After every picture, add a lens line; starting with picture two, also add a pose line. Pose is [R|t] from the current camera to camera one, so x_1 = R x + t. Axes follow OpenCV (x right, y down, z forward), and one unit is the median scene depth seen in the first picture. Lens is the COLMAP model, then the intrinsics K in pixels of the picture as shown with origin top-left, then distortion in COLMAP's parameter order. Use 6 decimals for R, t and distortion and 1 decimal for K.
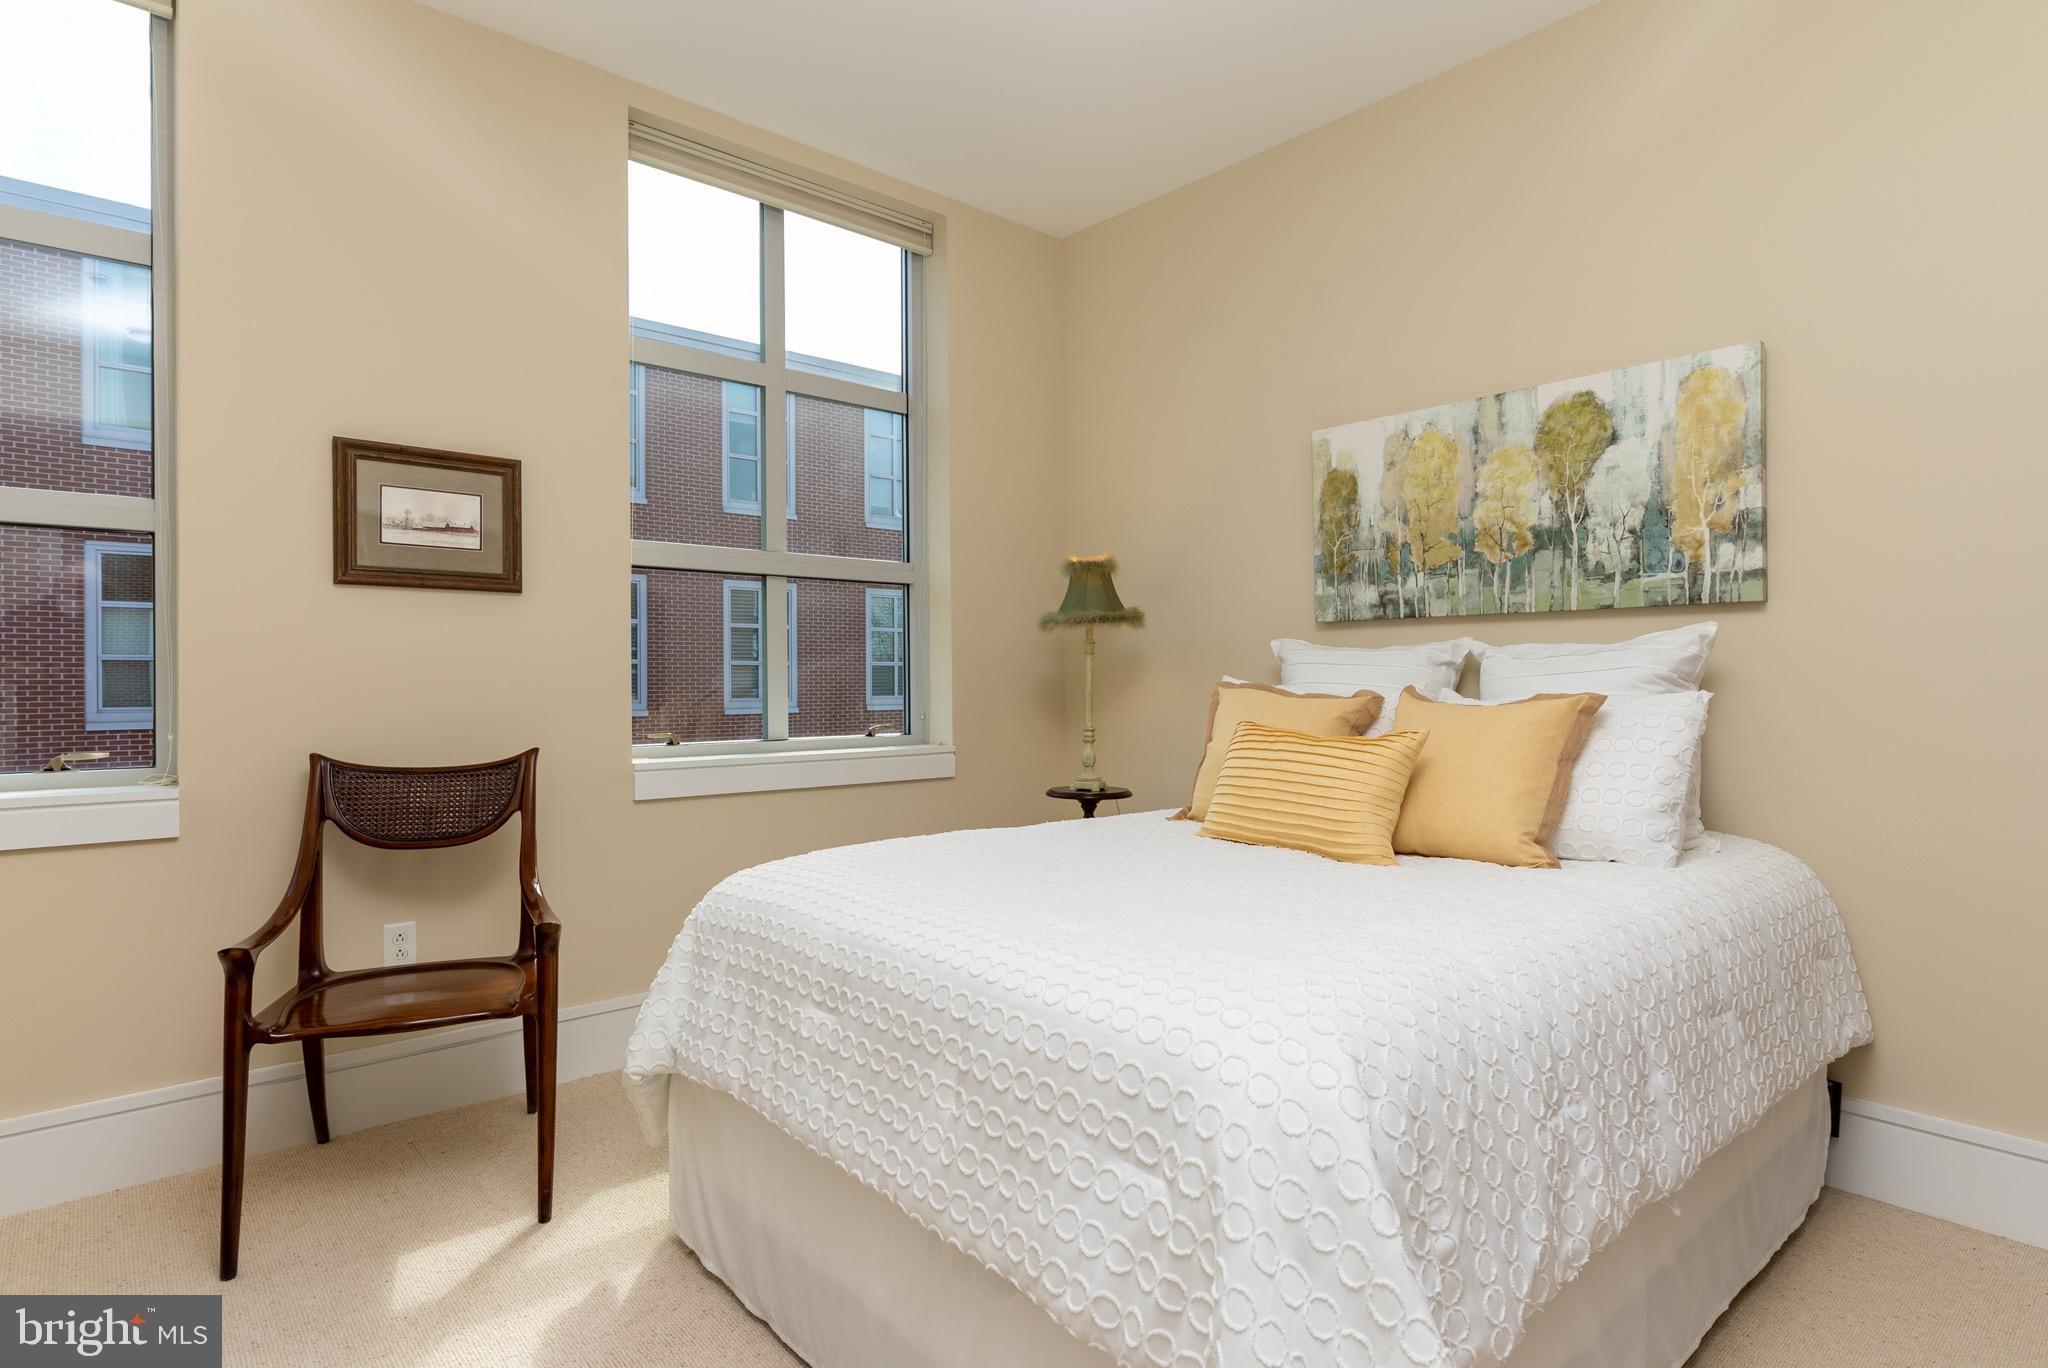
lens RADIAL K [[1060.1, 0, 1021.2], [0, 1060.1, 689.3], [0, 0, 1]] dist [-0.001634, 0.002118]
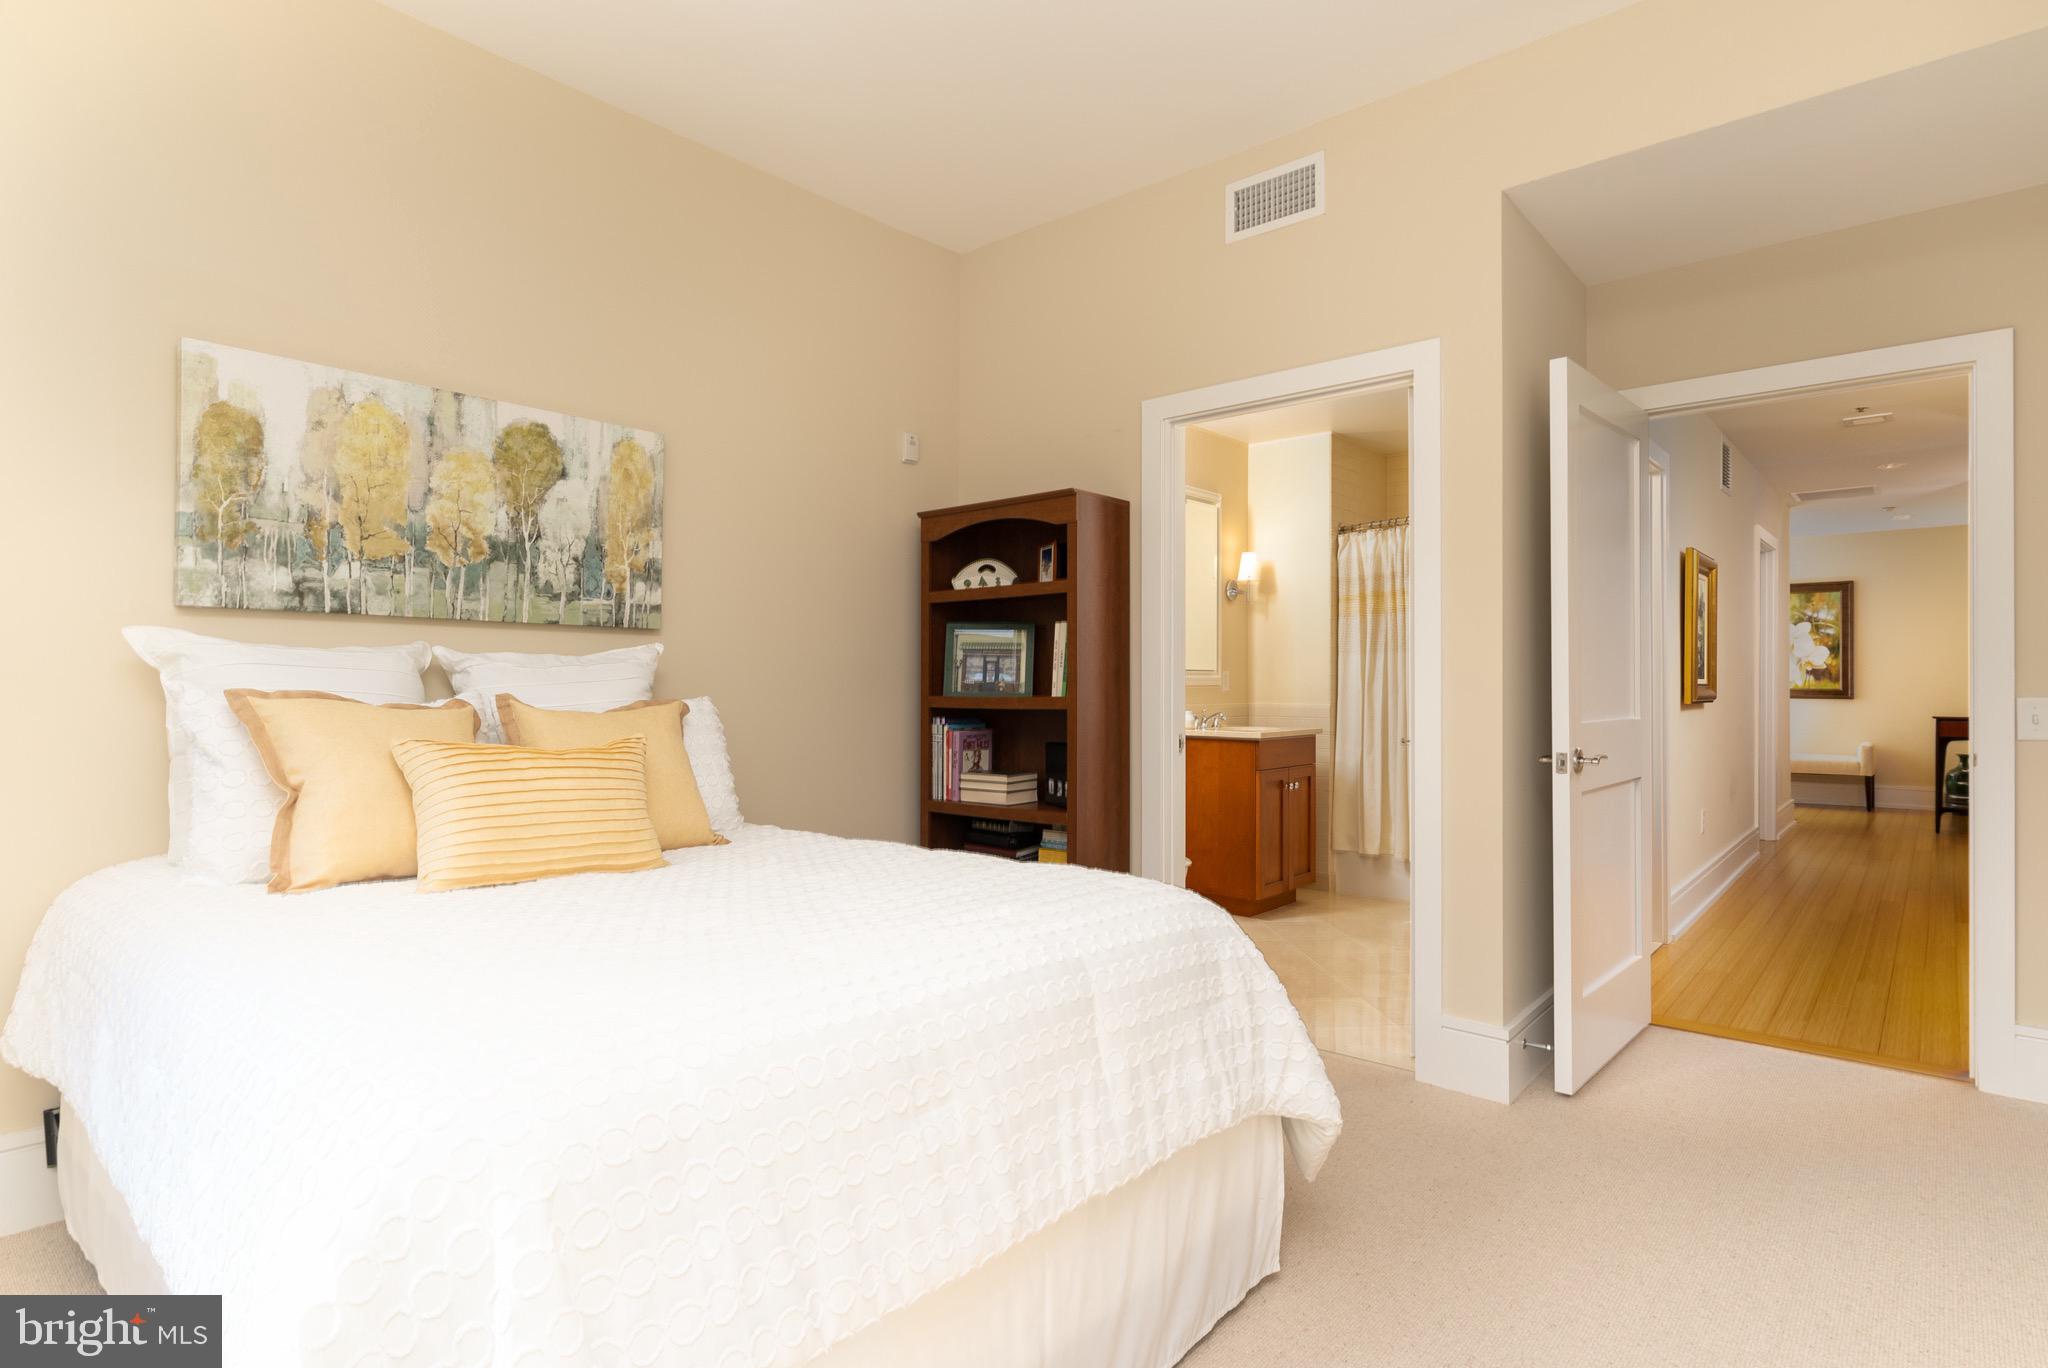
lens RADIAL K [[1060.1, 0, 1021.2], [0, 1060.1, 689.3], [0, 0, 1]] dist [-0.001634, 0.002118]
pose [[-0.131889, -0.003537, 0.991258, -0.578657], [0.000756, 0.999993, 0.003669, -0.010288], [-0.991264, 0.001233, -0.131885, 0.613970]]
